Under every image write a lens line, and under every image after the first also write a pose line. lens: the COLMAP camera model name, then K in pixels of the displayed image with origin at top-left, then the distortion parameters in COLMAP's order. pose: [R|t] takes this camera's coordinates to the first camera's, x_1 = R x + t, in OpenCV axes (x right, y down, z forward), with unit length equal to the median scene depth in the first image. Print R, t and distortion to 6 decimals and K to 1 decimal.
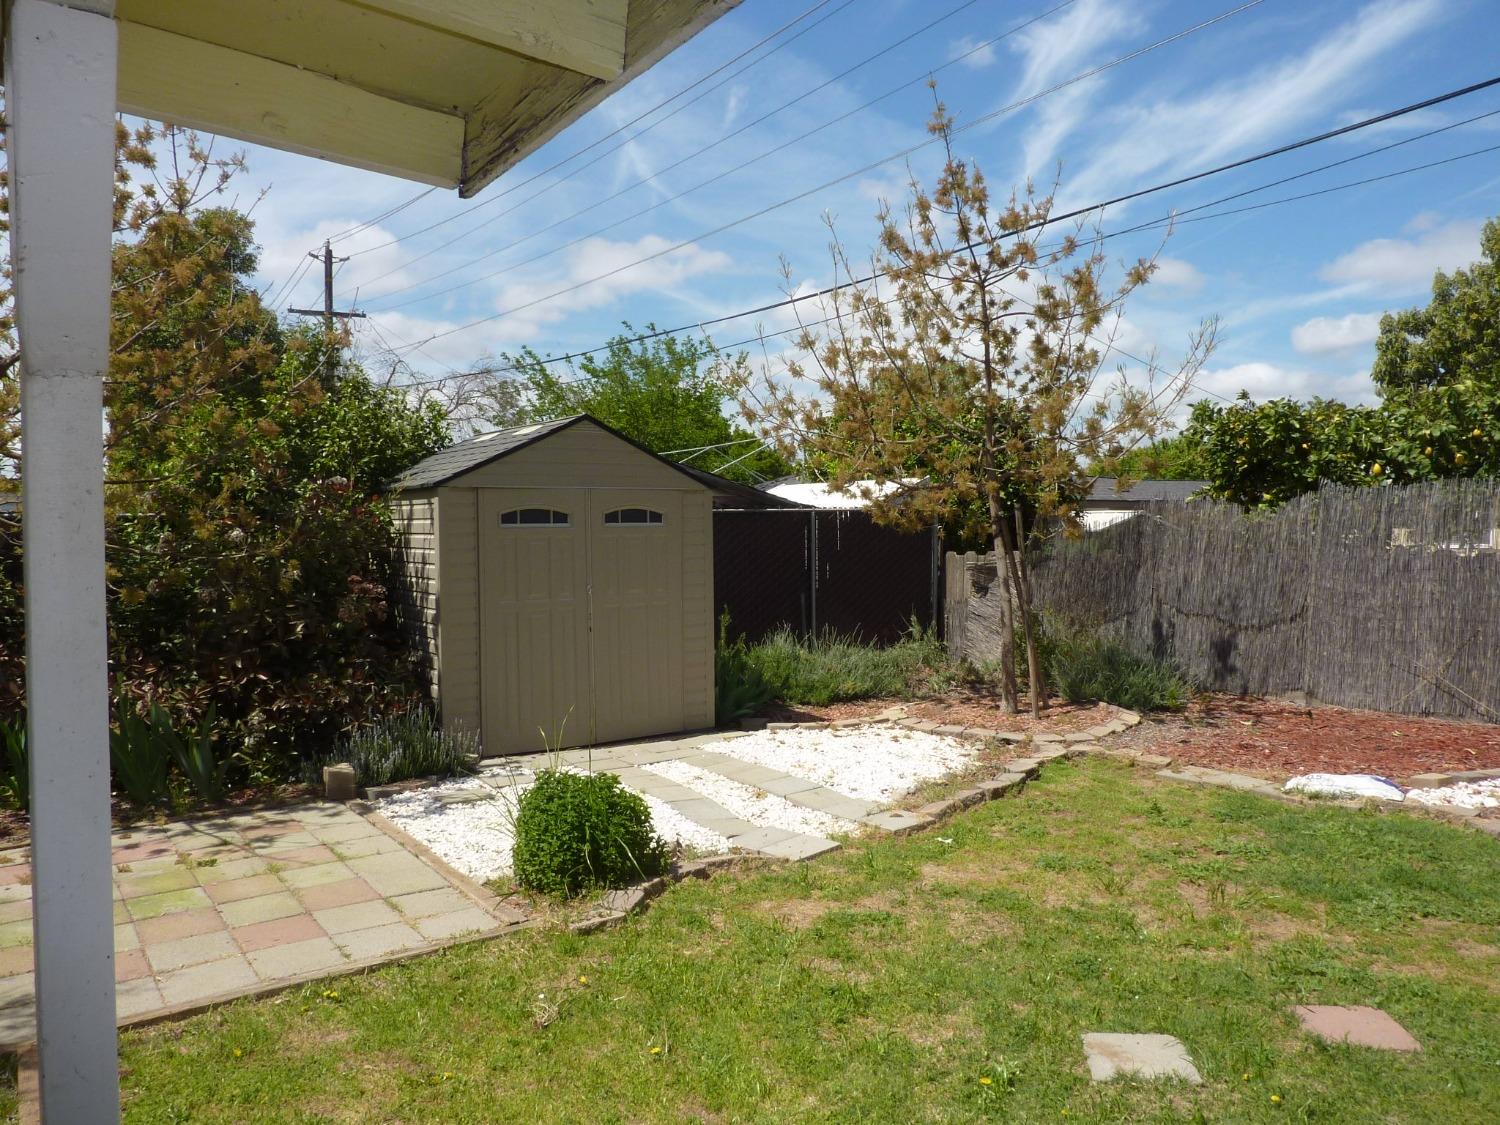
lens RADIAL K [[1109.6, 0, 750.0], [0, 1109.6, 562.5], [0, 0, 1]] dist [-0.037909, 0.001615]
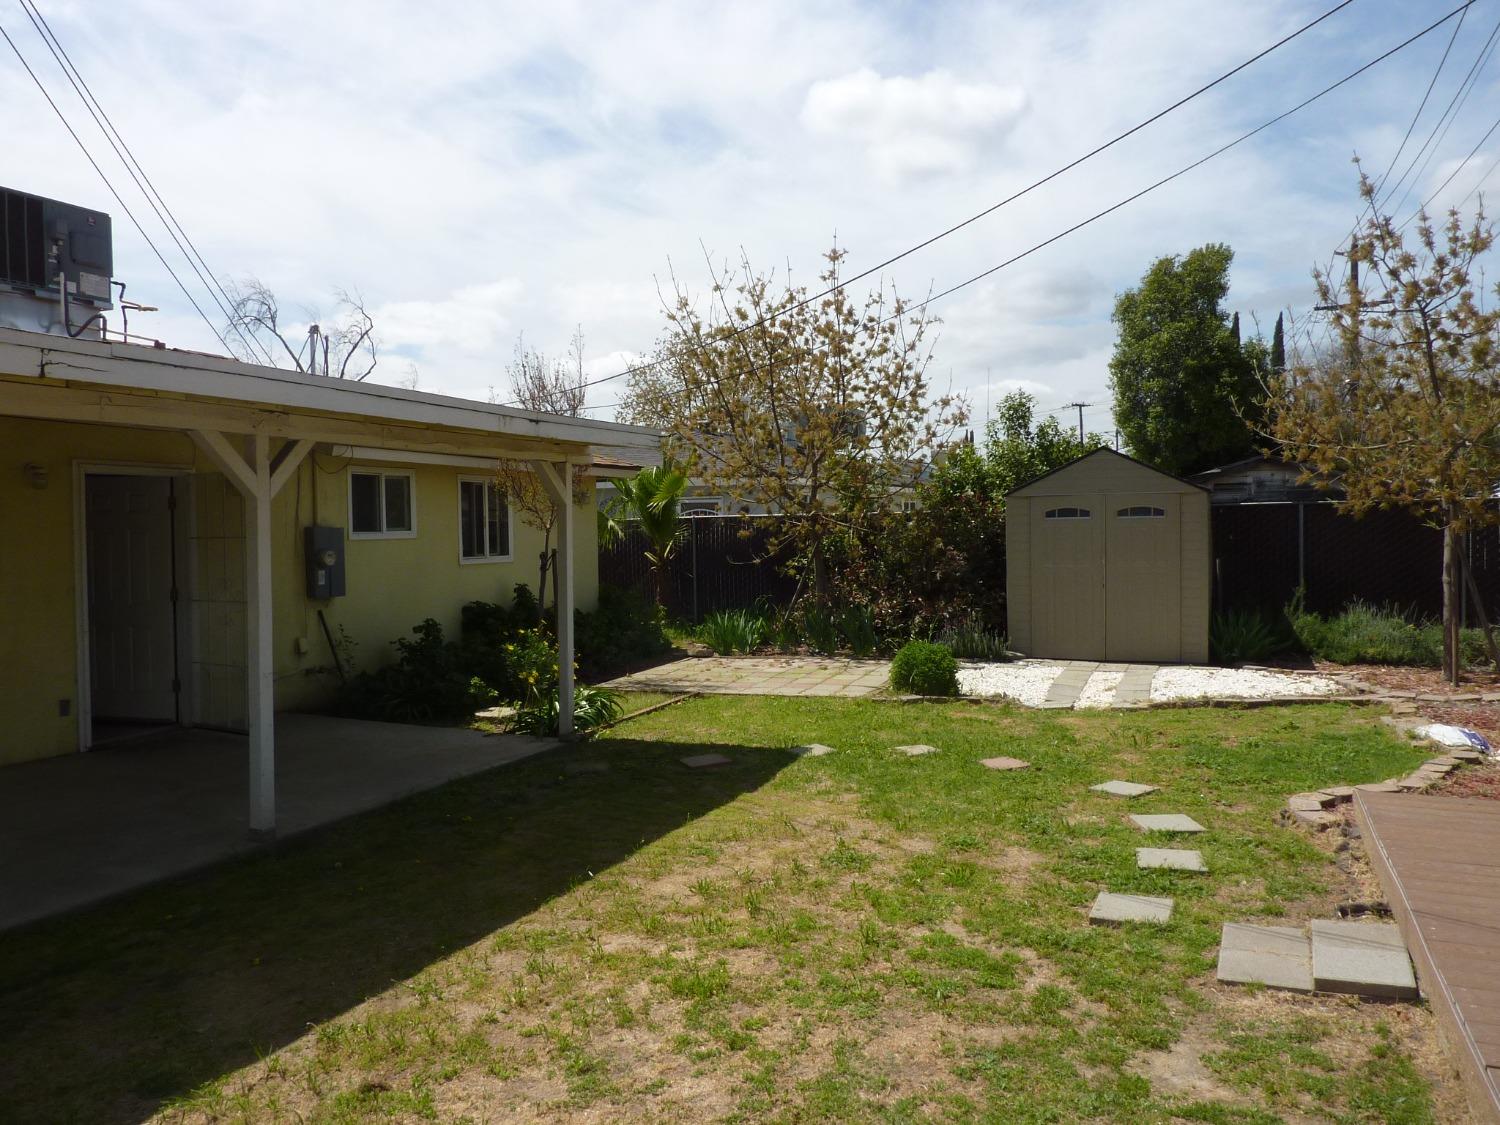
lens RADIAL K [[1109.6, 0, 750.0], [0, 1109.6, 562.5], [0, 0, 1]] dist [-0.037909, 0.001615]
pose [[0.529376, 0.029949, -0.847859, 0.998772], [-0.014664, 0.999550, 0.026151, -0.005233], [0.848261, -0.001411, 0.529577, -0.258103]]
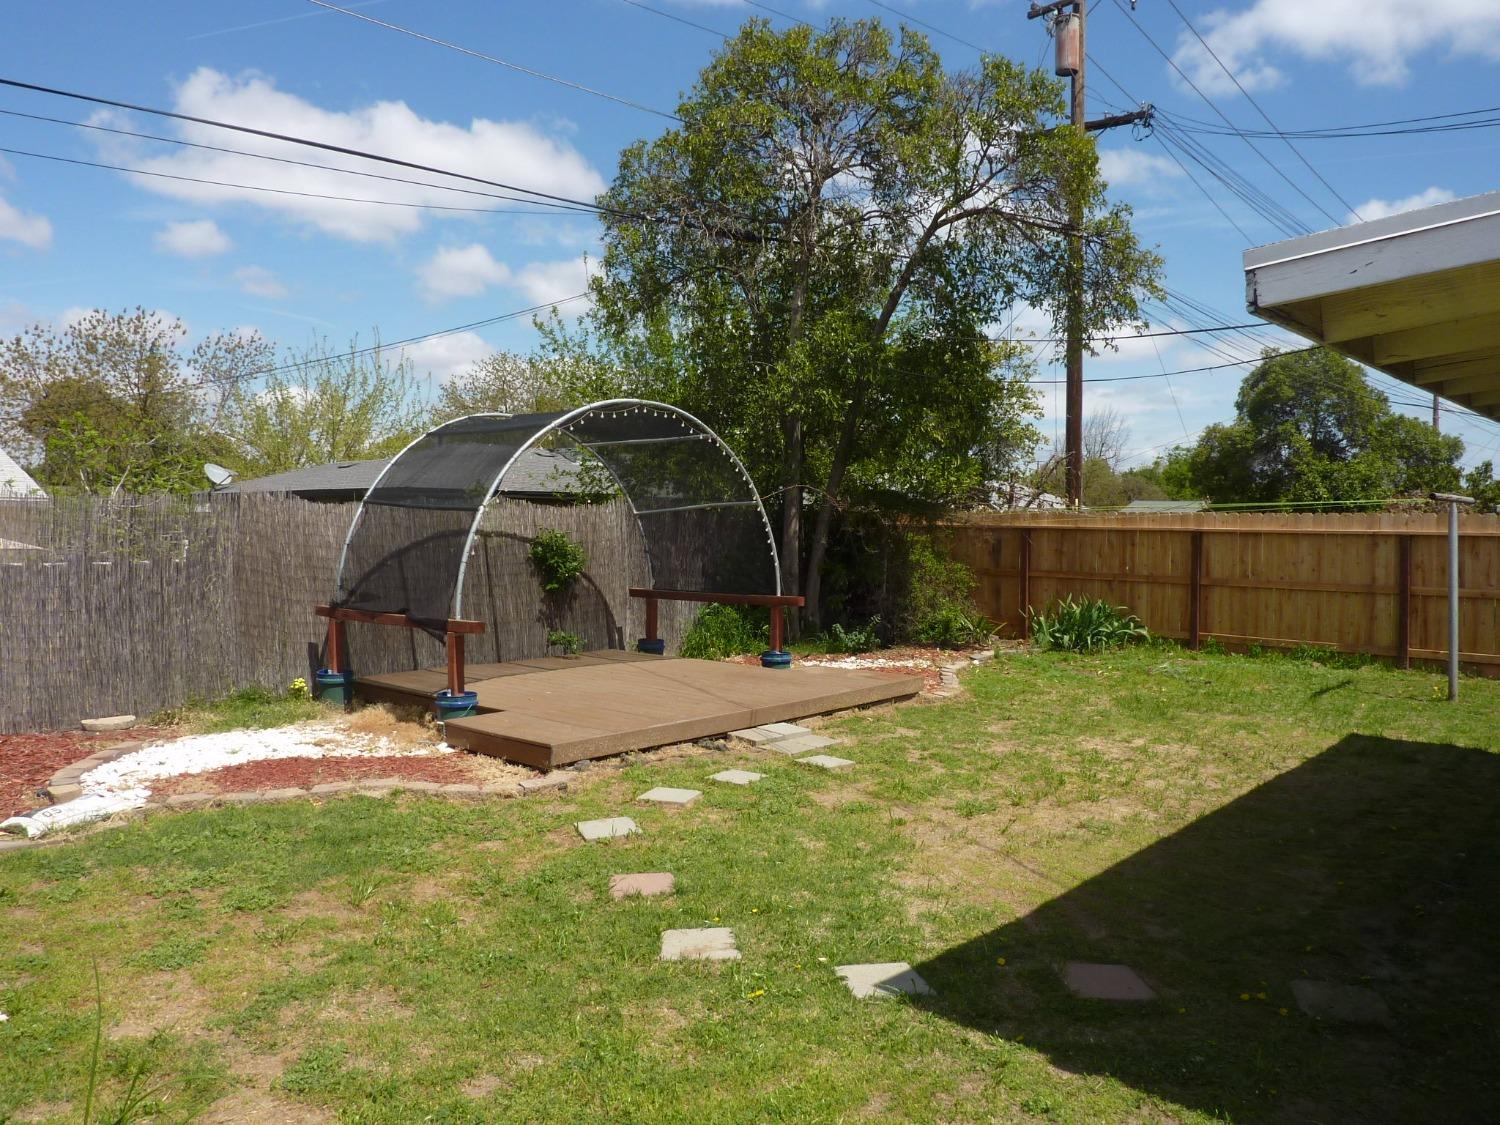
lens RADIAL K [[1109.6, 0, 750.0], [0, 1109.6, 562.5], [0, 0, 1]] dist [-0.037909, 0.001615]
pose [[-0.225507, -0.021329, 0.974008, -0.422520], [0.025616, 0.999285, 0.027813, -0.017568], [-0.973905, 0.031222, -0.224800, 0.554446]]
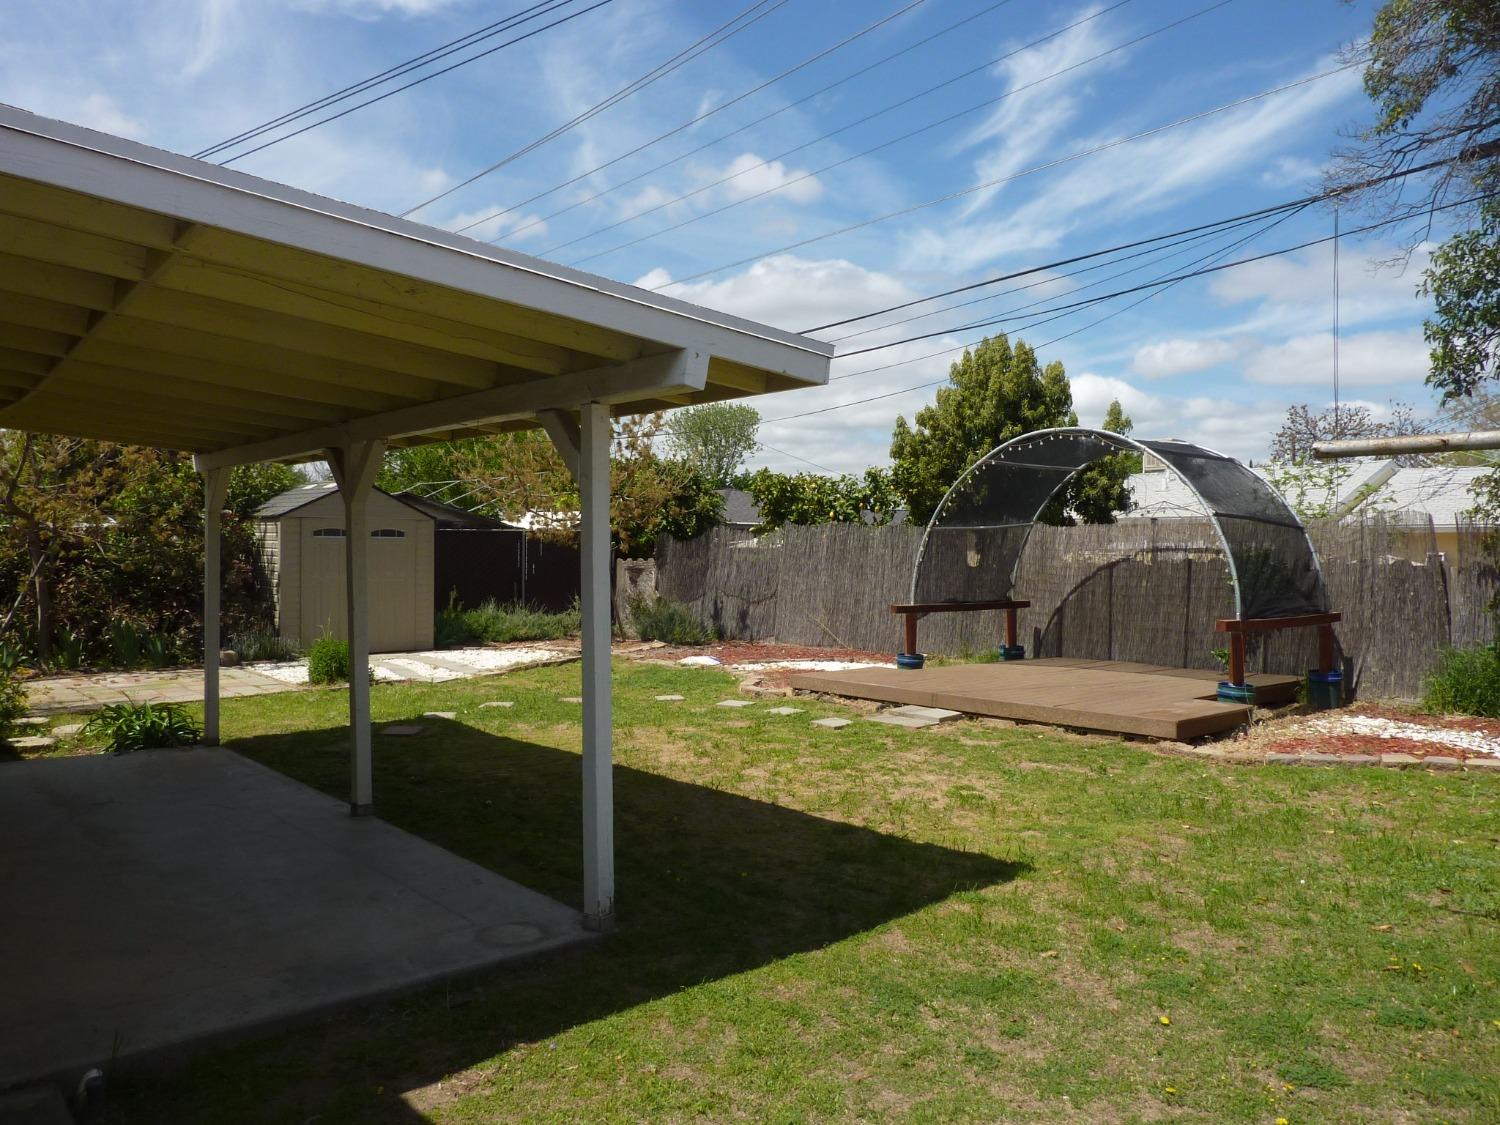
lens RADIAL K [[1109.6, 0, 750.0], [0, 1109.6, 562.5], [0, 0, 1]] dist [-0.037909, 0.001615]
pose [[0.991980, 0.017053, 0.125240, 0.310402], [-0.015296, 0.999771, -0.014981, 0.030423], [-0.125467, 0.012945, 0.992013, -1.075246]]
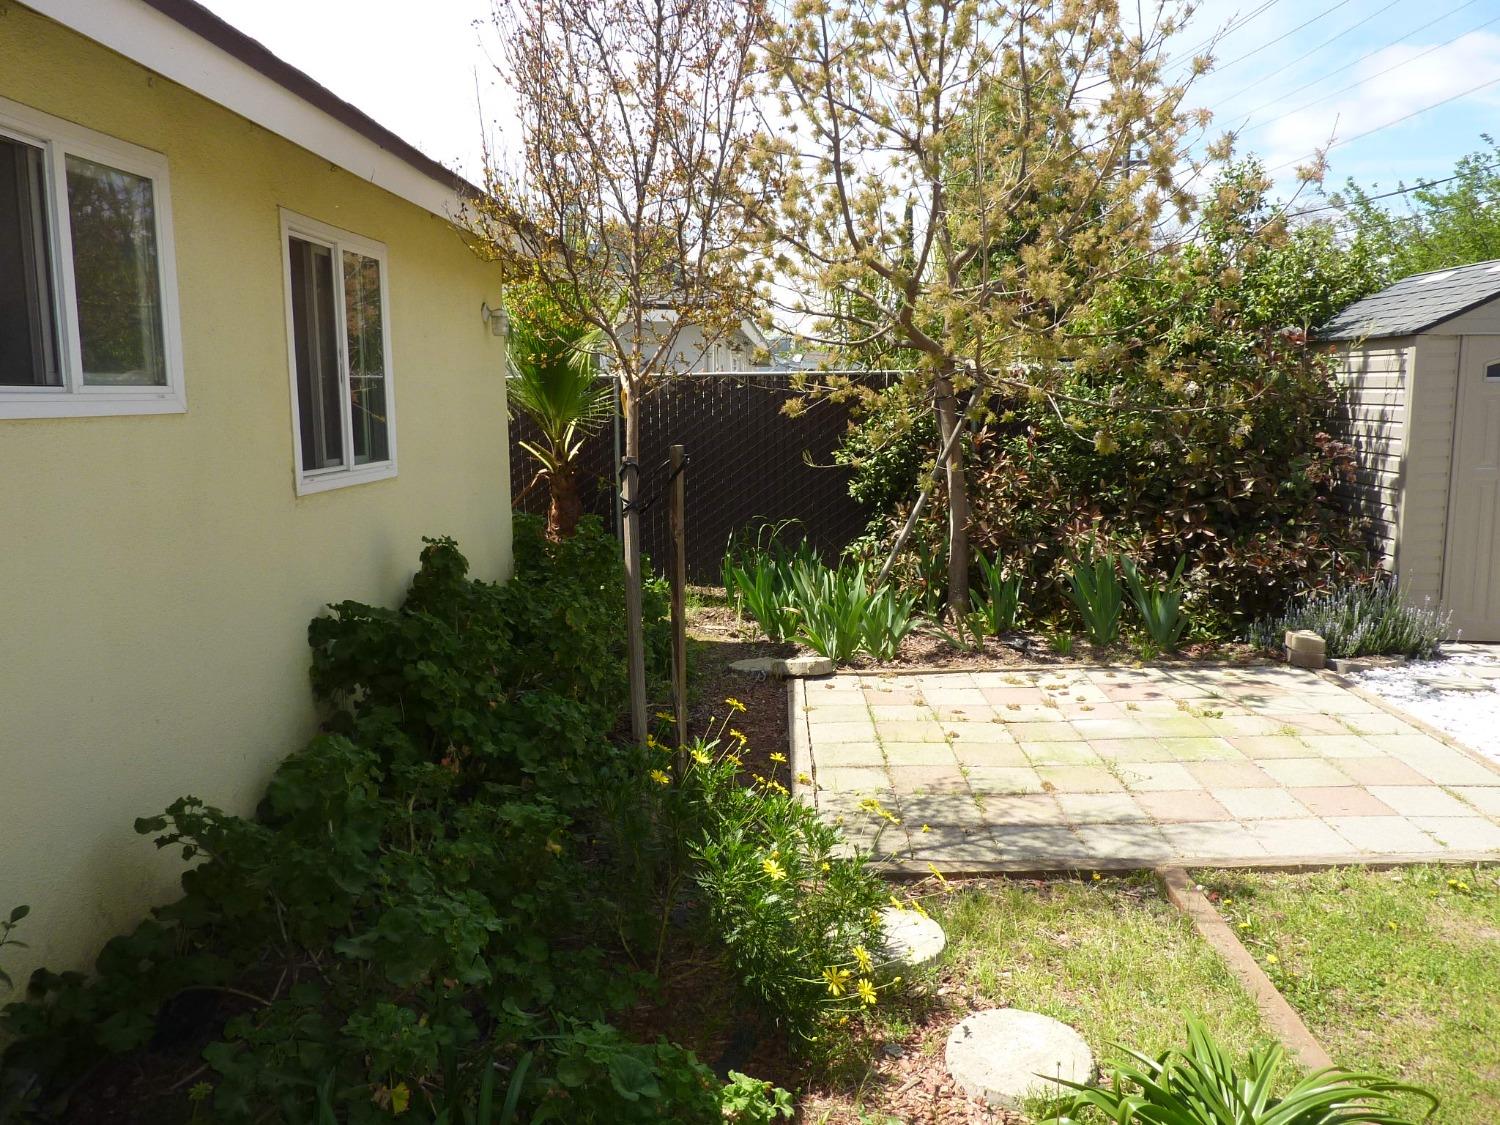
lens RADIAL K [[1109.6, 0, 750.0], [0, 1109.6, 562.5], [0, 0, 1]] dist [-0.037909, 0.001615]
pose [[0.796683, 0.093668, -0.597095, -0.173422], [-0.016934, 0.990989, 0.132865, 0.005148], [0.604160, -0.095740, 0.791091, -0.035817]]
